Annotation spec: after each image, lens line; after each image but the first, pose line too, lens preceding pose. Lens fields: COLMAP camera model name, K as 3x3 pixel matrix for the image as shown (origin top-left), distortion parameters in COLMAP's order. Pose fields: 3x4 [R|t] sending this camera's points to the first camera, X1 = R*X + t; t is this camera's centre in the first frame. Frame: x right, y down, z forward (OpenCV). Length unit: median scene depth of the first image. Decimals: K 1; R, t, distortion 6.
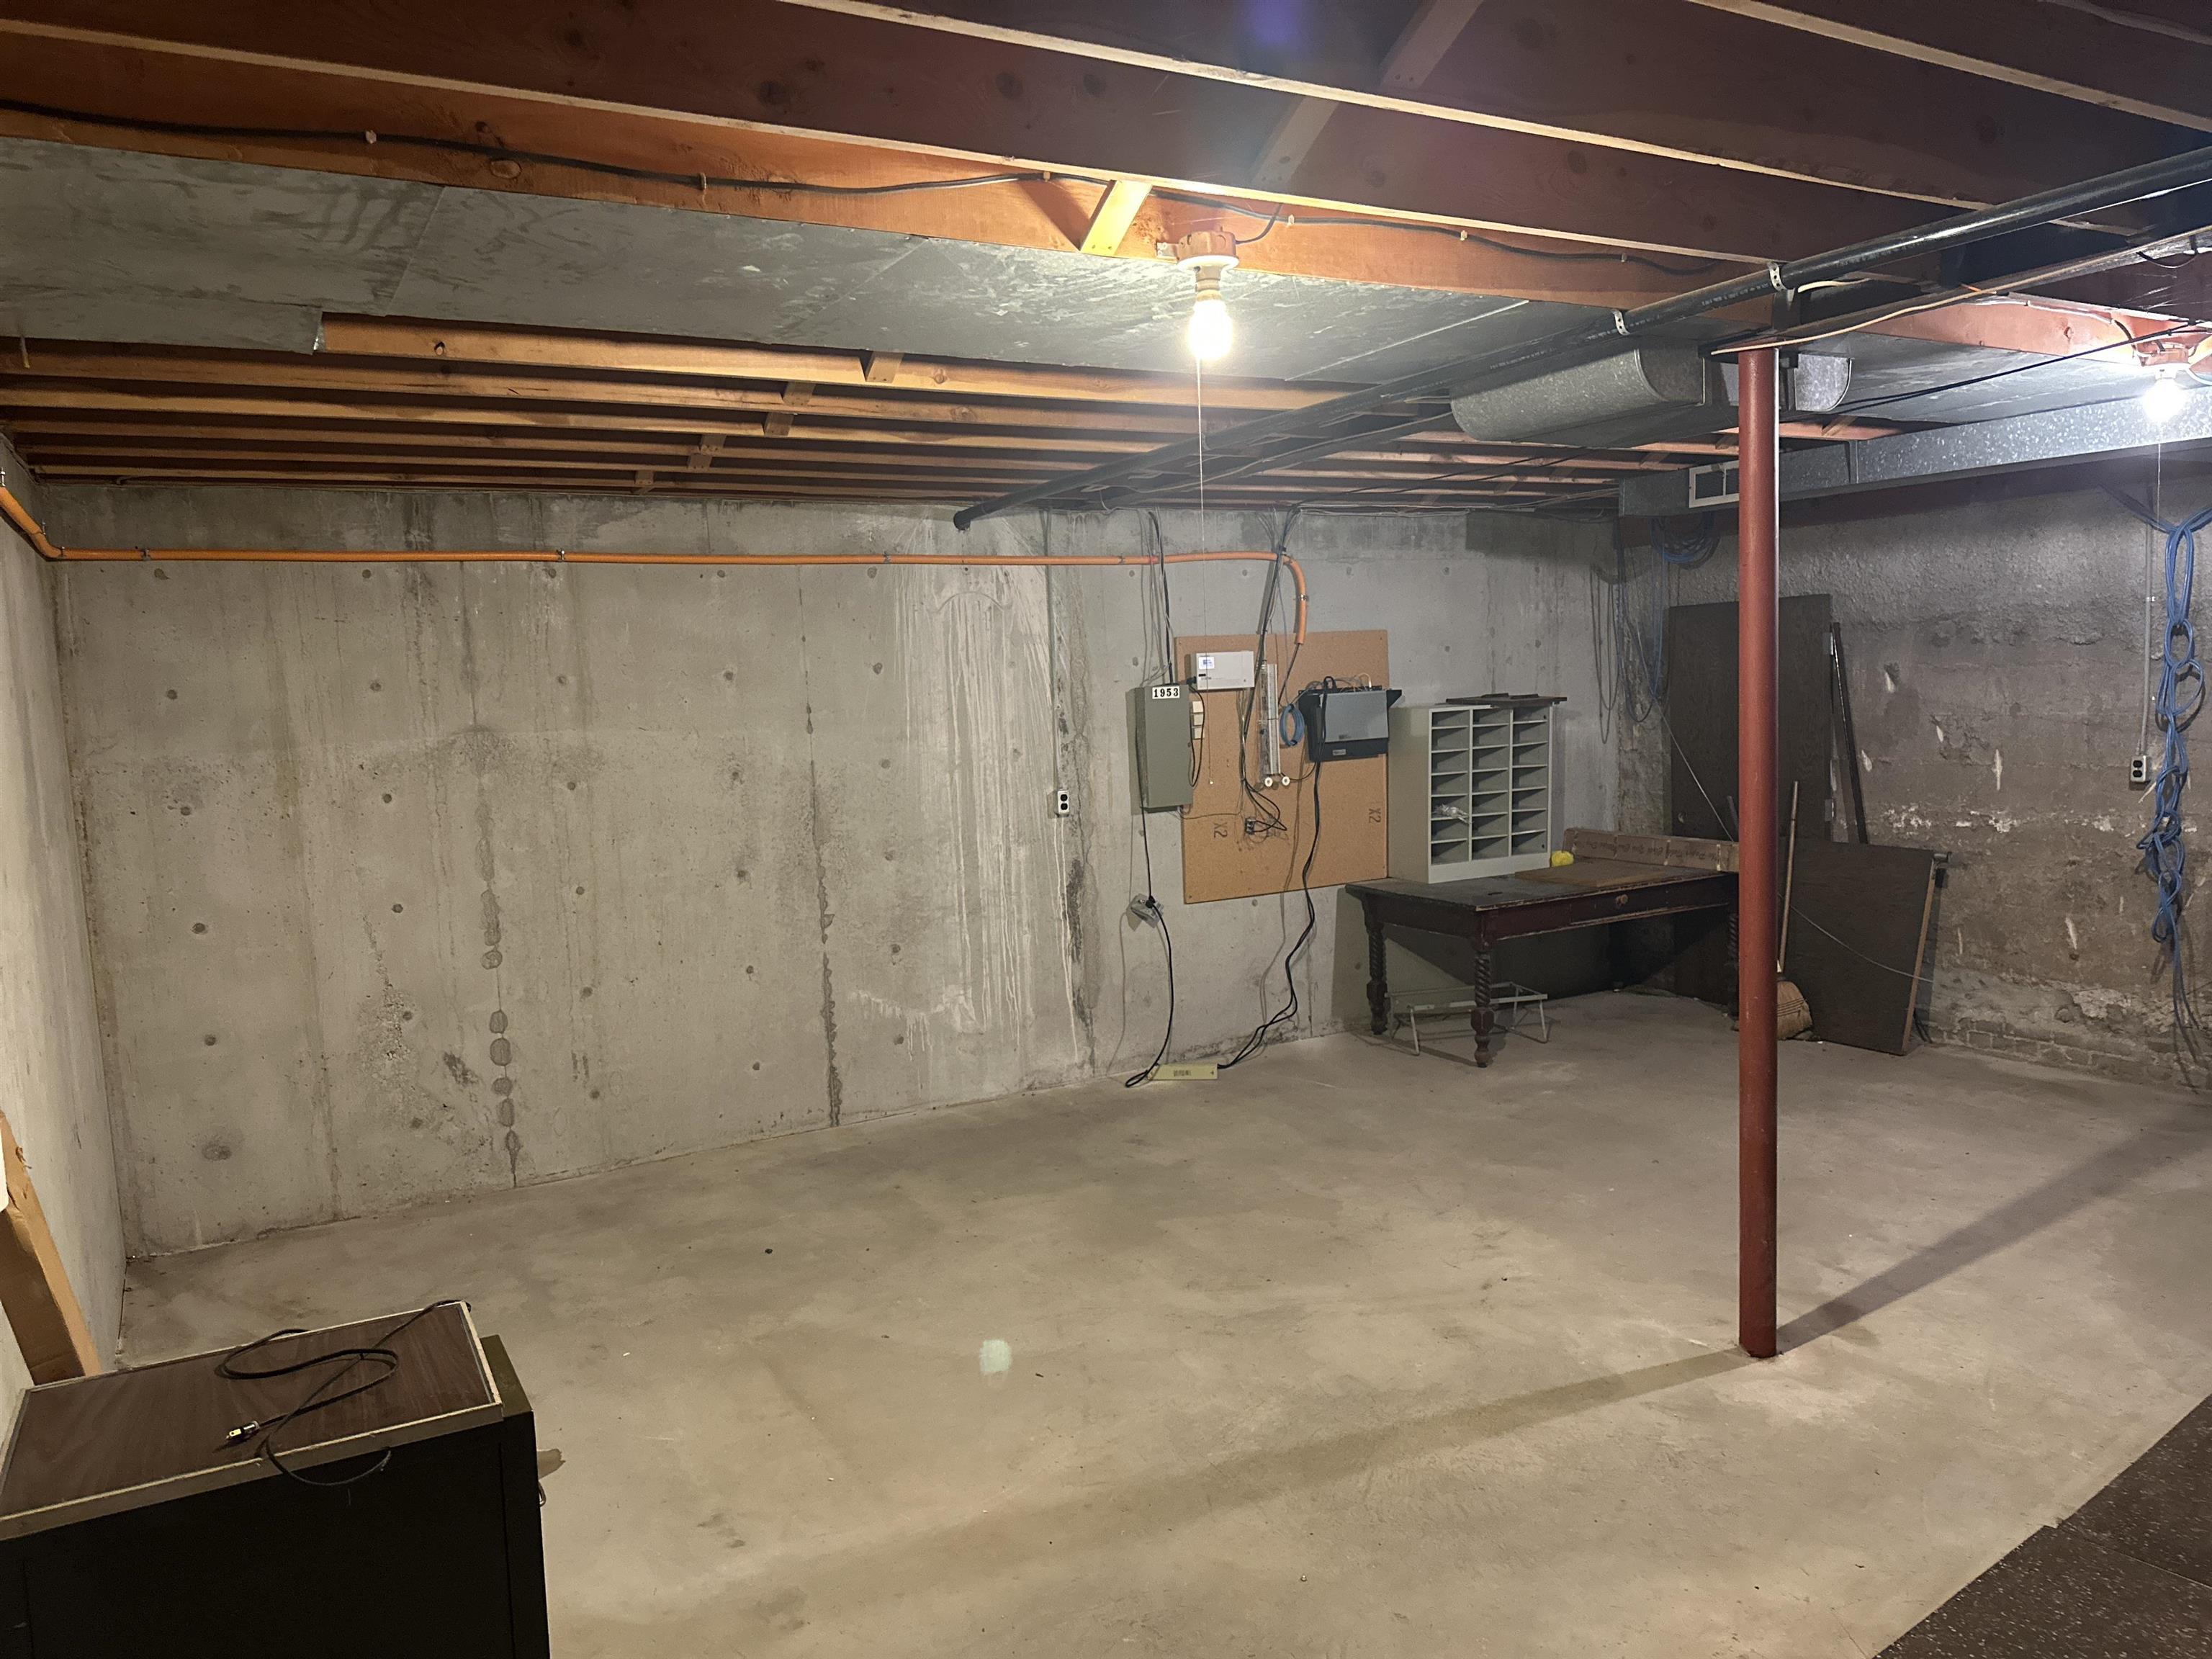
lens RADIAL K [[1567.5, 0, 1105.8], [0, 1567.5, 831.0], [0, 0, 1]] dist [0.011200, -0.004216]
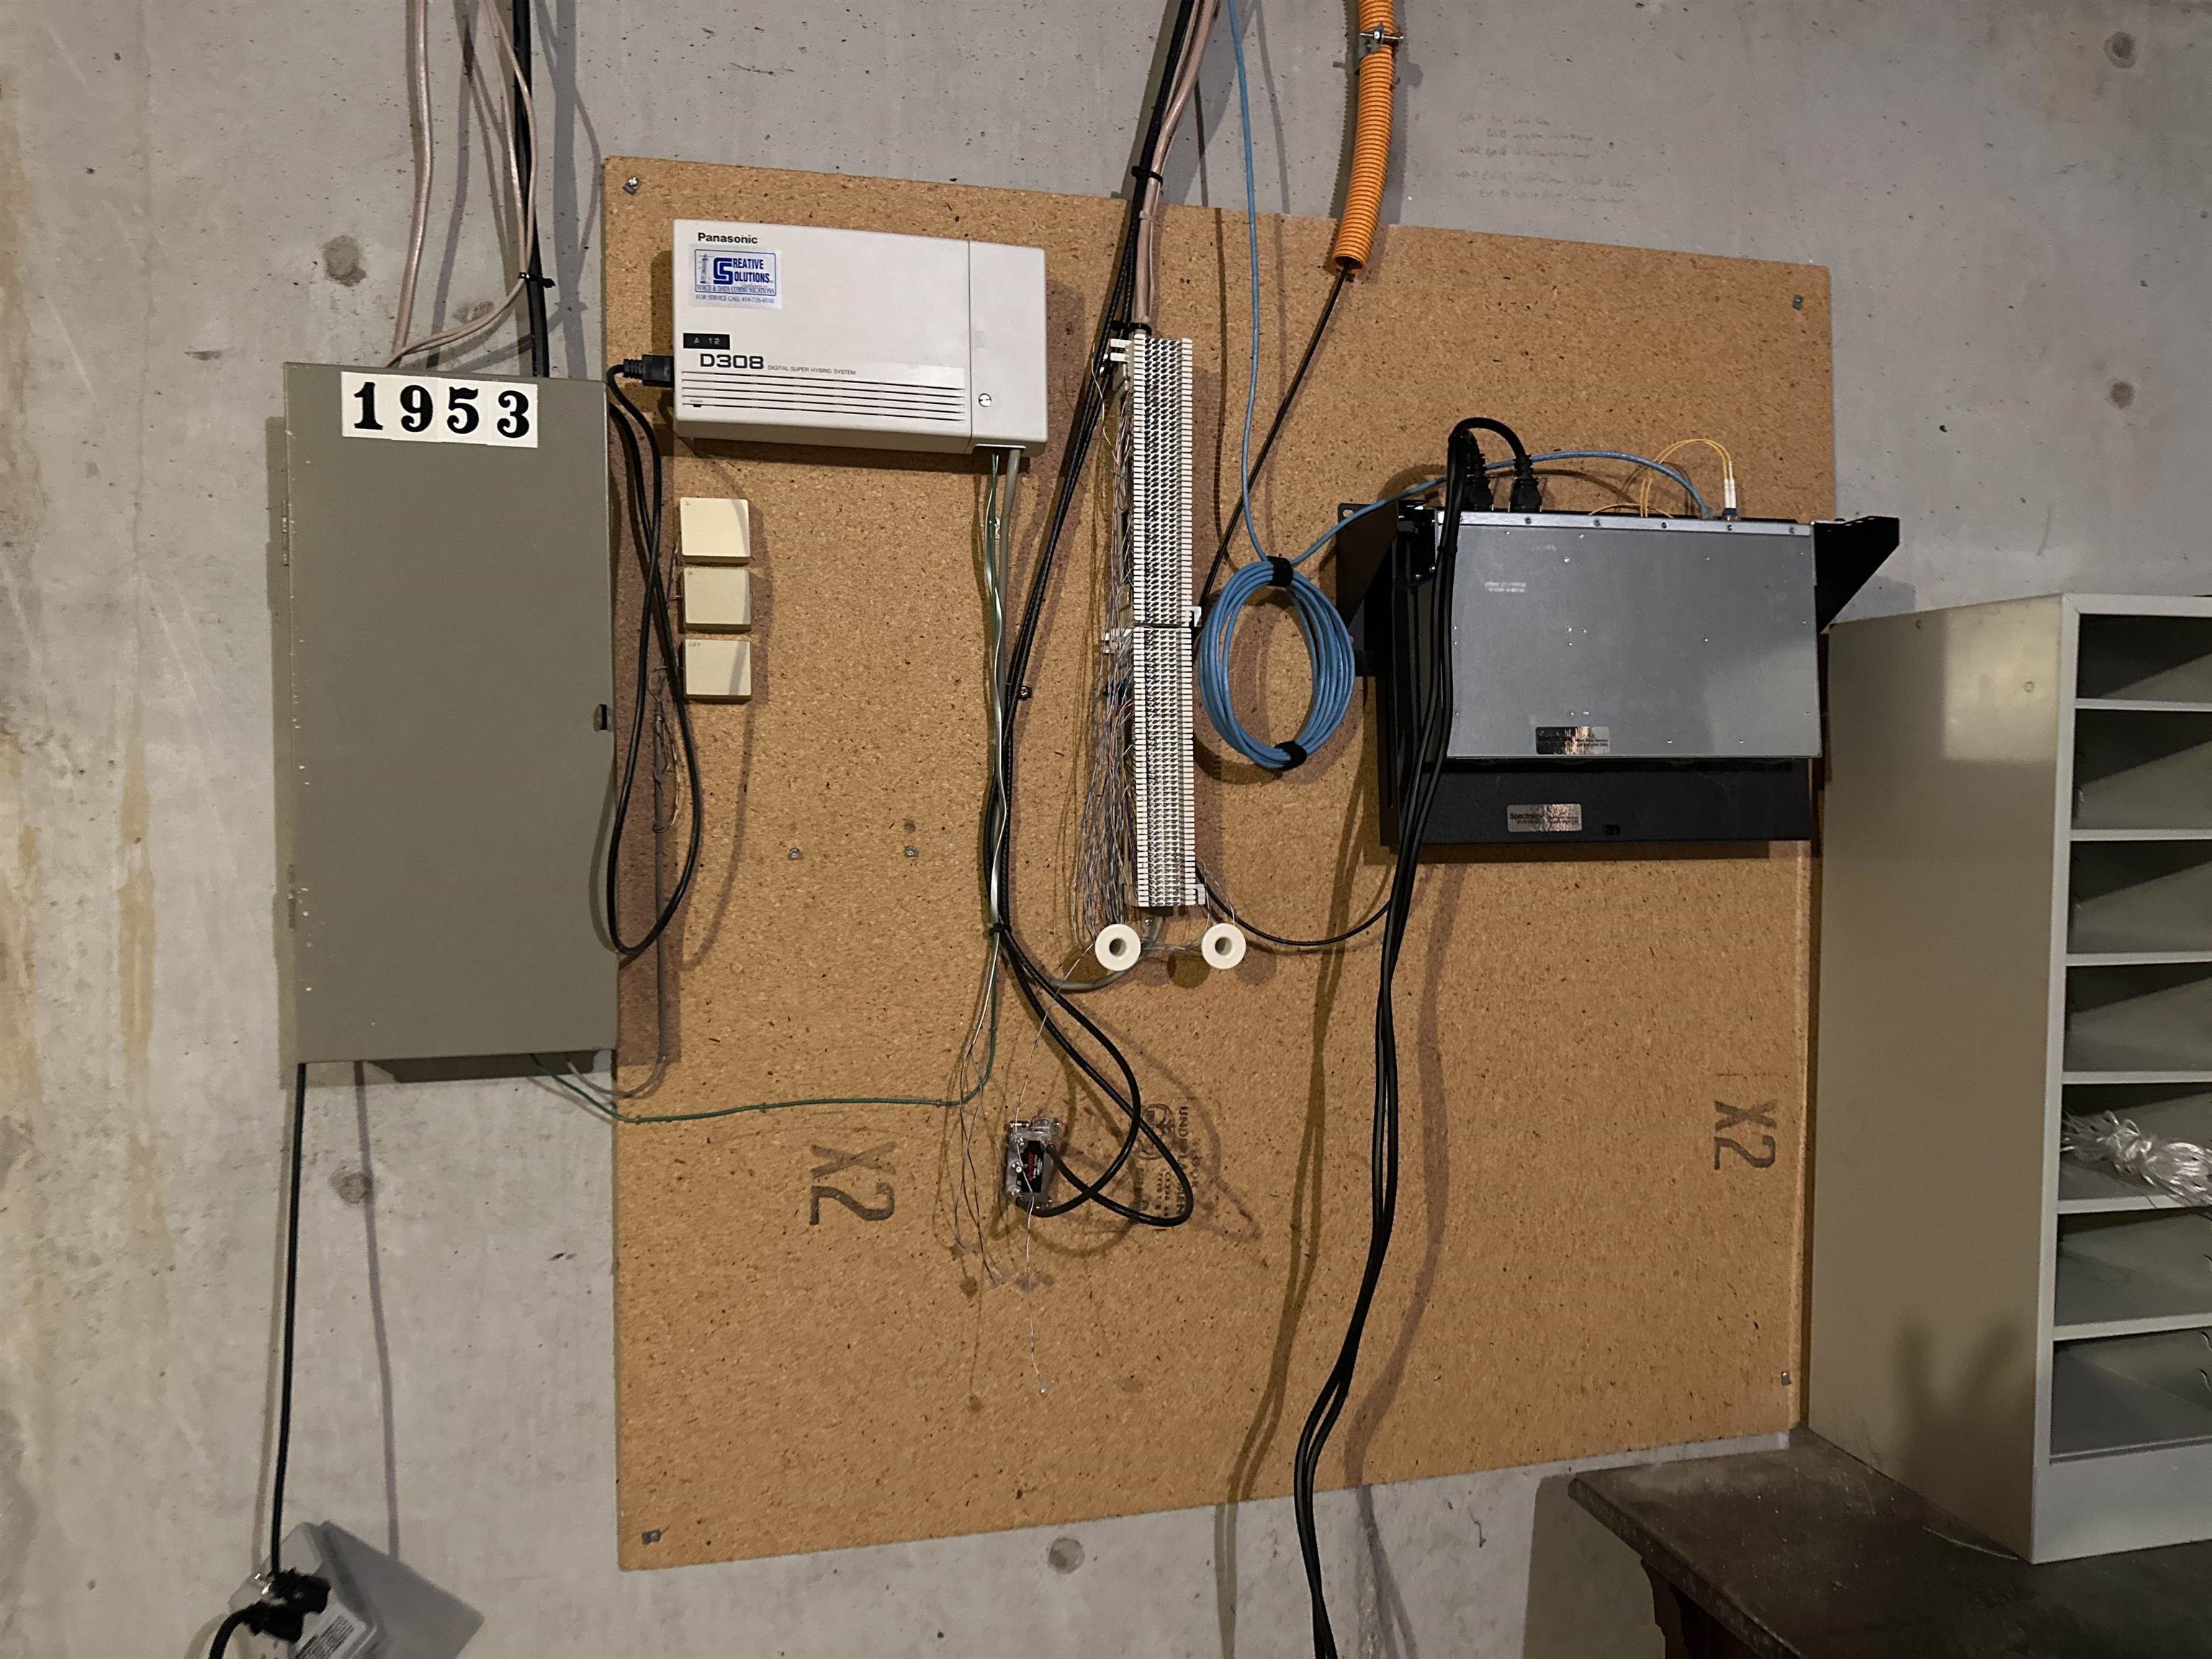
lens RADIAL K [[1567.5, 0, 1101.4], [0, 1567.5, 829.4], [0, 0, 1]] dist [0.011200, -0.004216]
pose [[0.961919, 0.039749, -0.270430, 0.151038], [-0.063203, 0.994903, -0.078576, -0.030490], [0.265929, 0.092676, 0.959528, 0.808089]]
